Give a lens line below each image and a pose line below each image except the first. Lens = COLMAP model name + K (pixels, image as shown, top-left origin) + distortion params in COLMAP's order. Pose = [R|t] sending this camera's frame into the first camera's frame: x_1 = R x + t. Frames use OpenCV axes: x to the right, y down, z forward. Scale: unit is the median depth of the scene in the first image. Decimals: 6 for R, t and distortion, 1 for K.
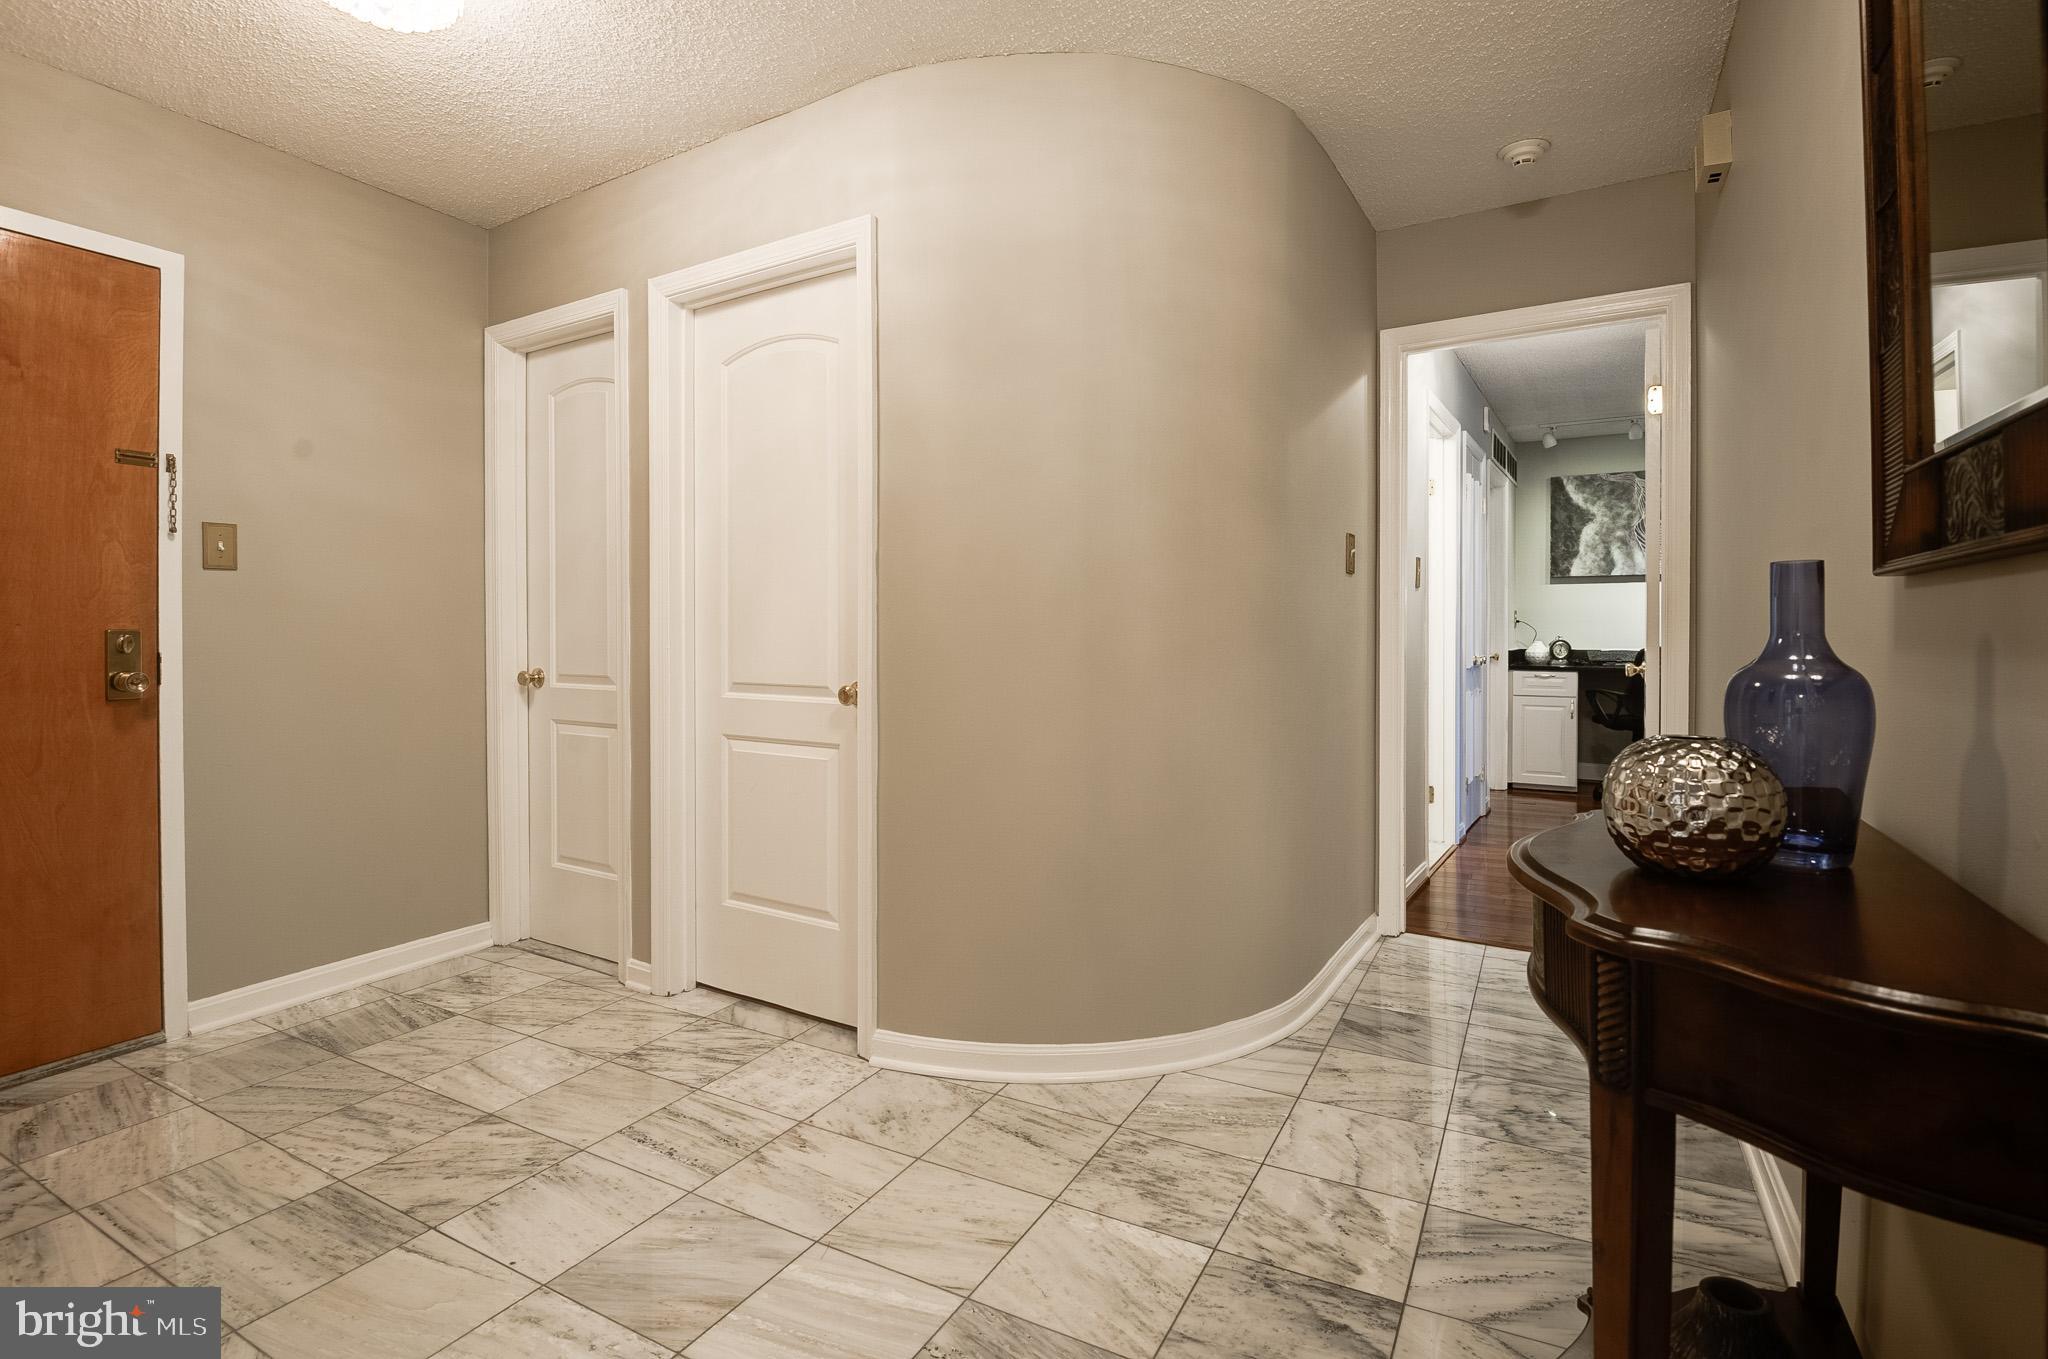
lens RADIAL K [[957.8, 0, 1020.4], [0, 957.8, 644.5], [0, 0, 1]] dist [-0.016315, -0.000406]
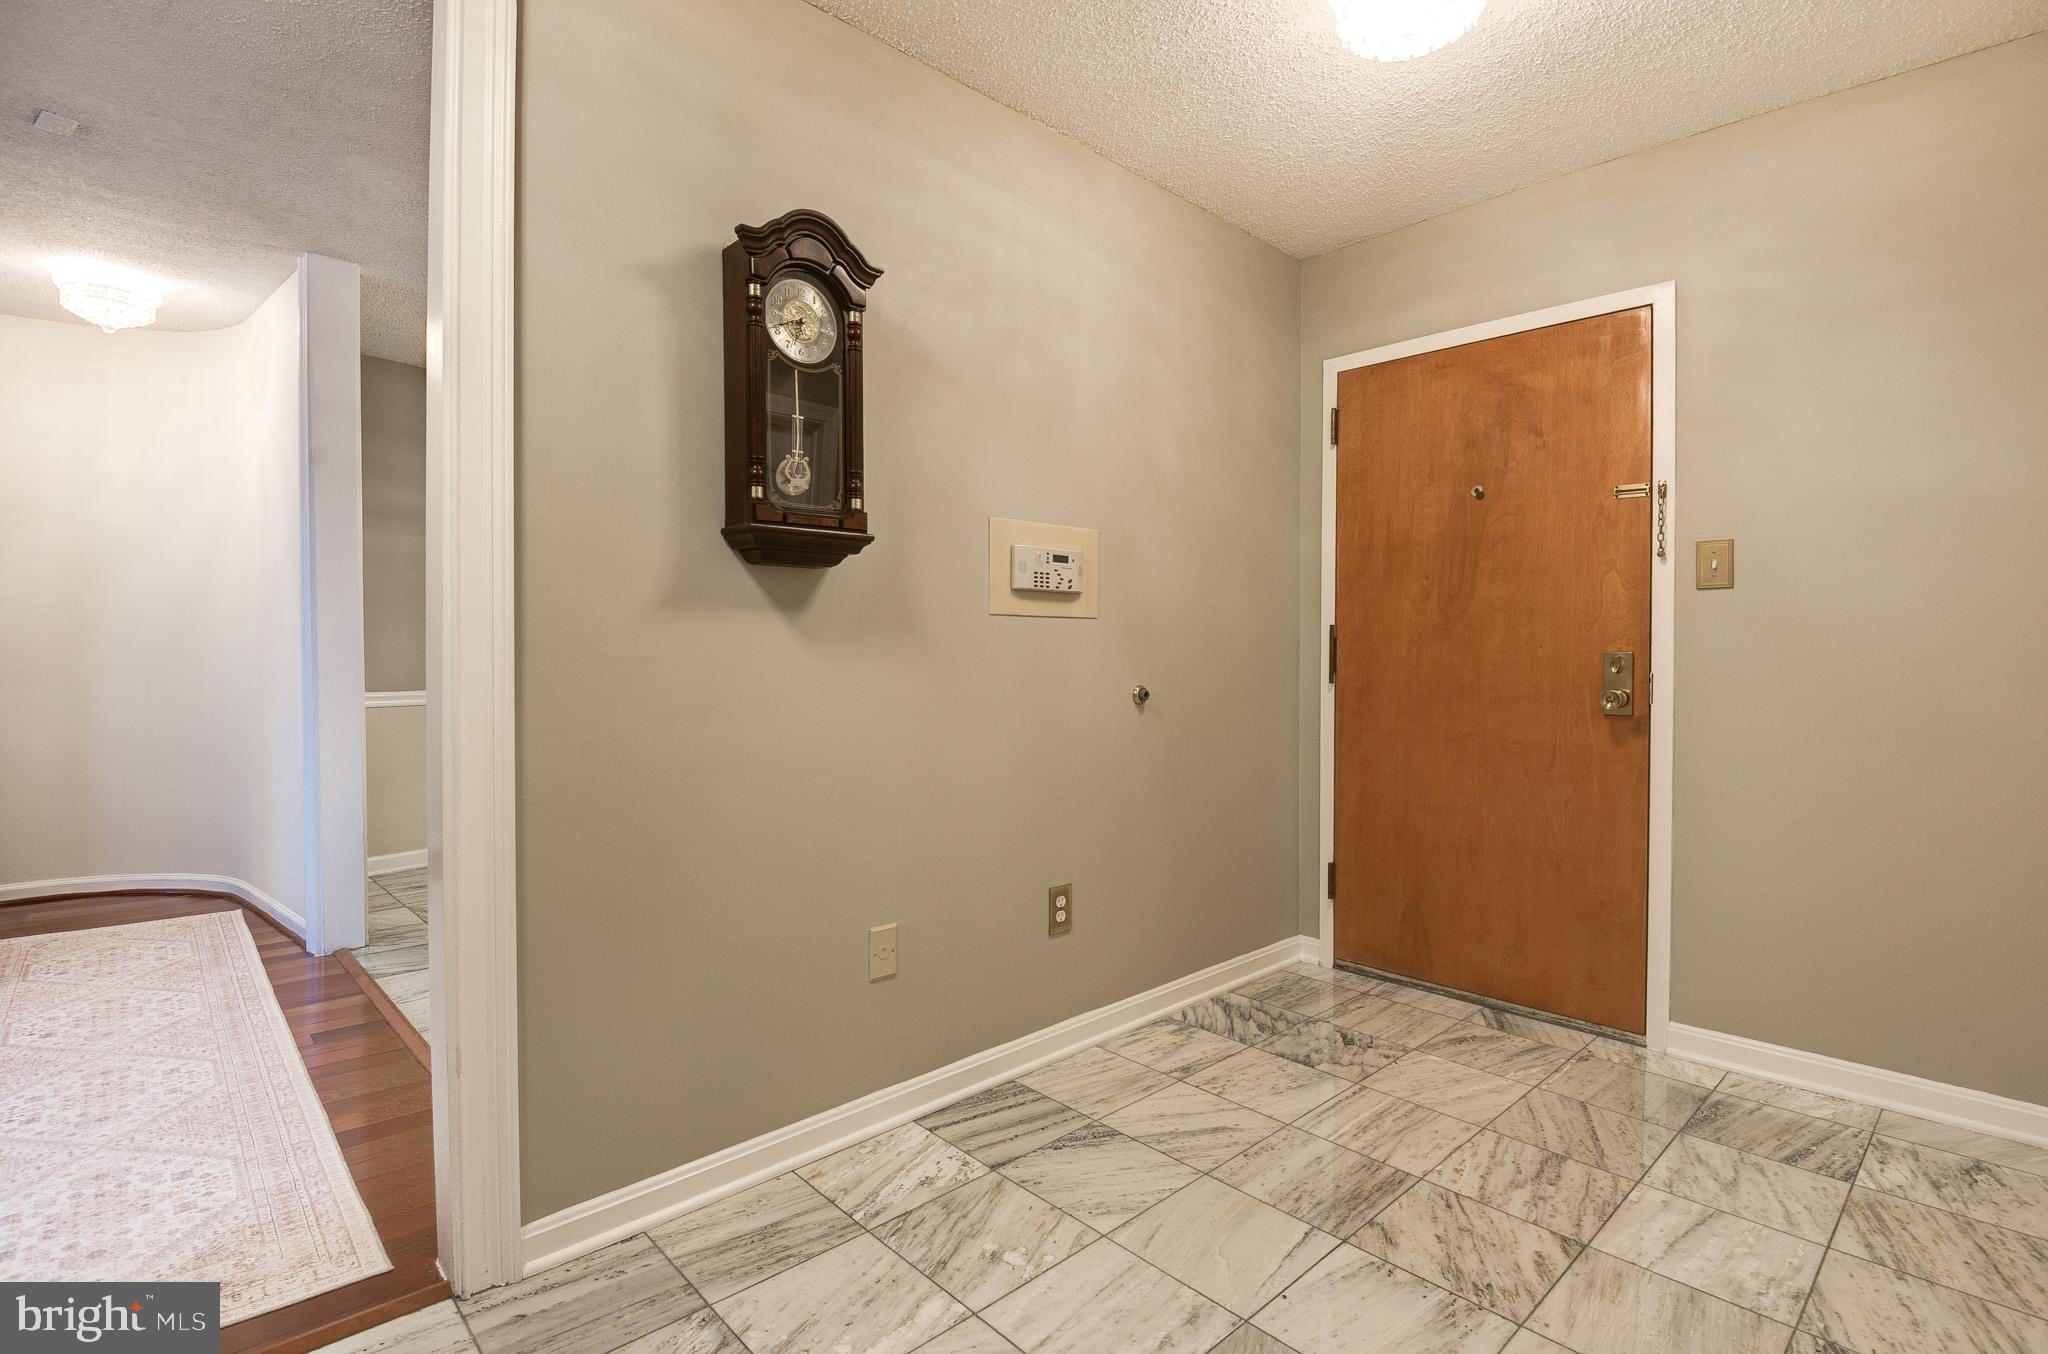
lens RADIAL K [[985.2, 0, 1030.0], [0, 985.2, 663.8], [0, 0, 1]] dist [-0.020687, -0.000770]
pose [[-0.305730, 0.013121, -0.952028, 0.359662], [-0.017094, 0.999668, 0.019267, -0.012328], [0.951965, 0.022164, -0.305405, 0.754125]]
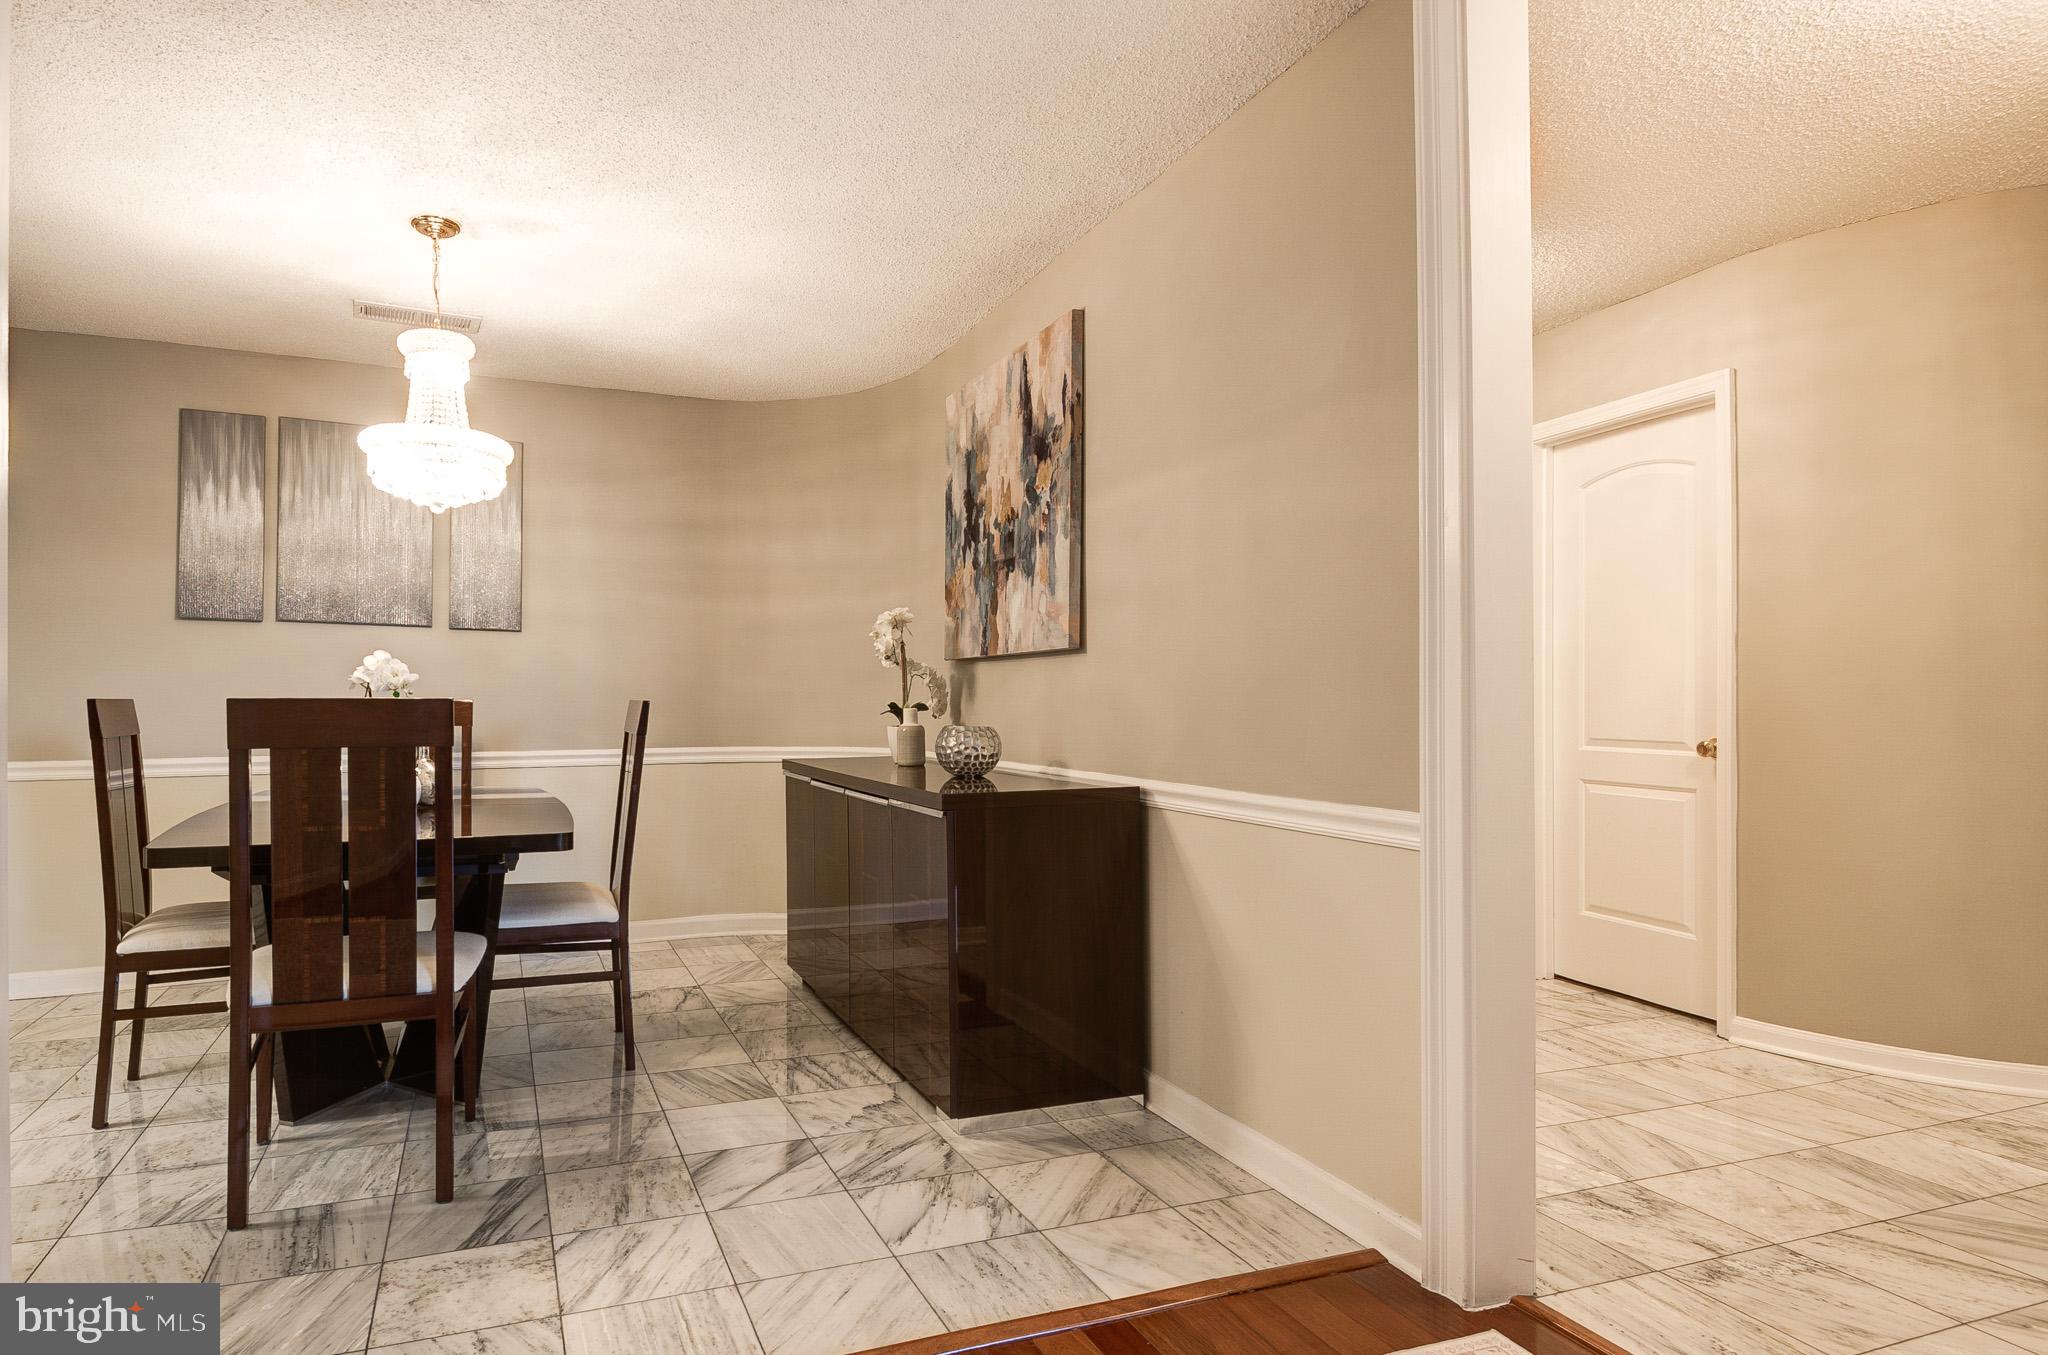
lens RADIAL K [[945.3, 0, 1023.3], [0, 945.3, 694.5], [0, 0, 1]] dist [0.000321, -0.007560]
pose [[0.716834, -0.003358, -0.697236, 0.044622], [-0.007117, 0.999901, -0.012133, 0.004226], [0.697208, 0.013660, 0.716739, -0.582577]]
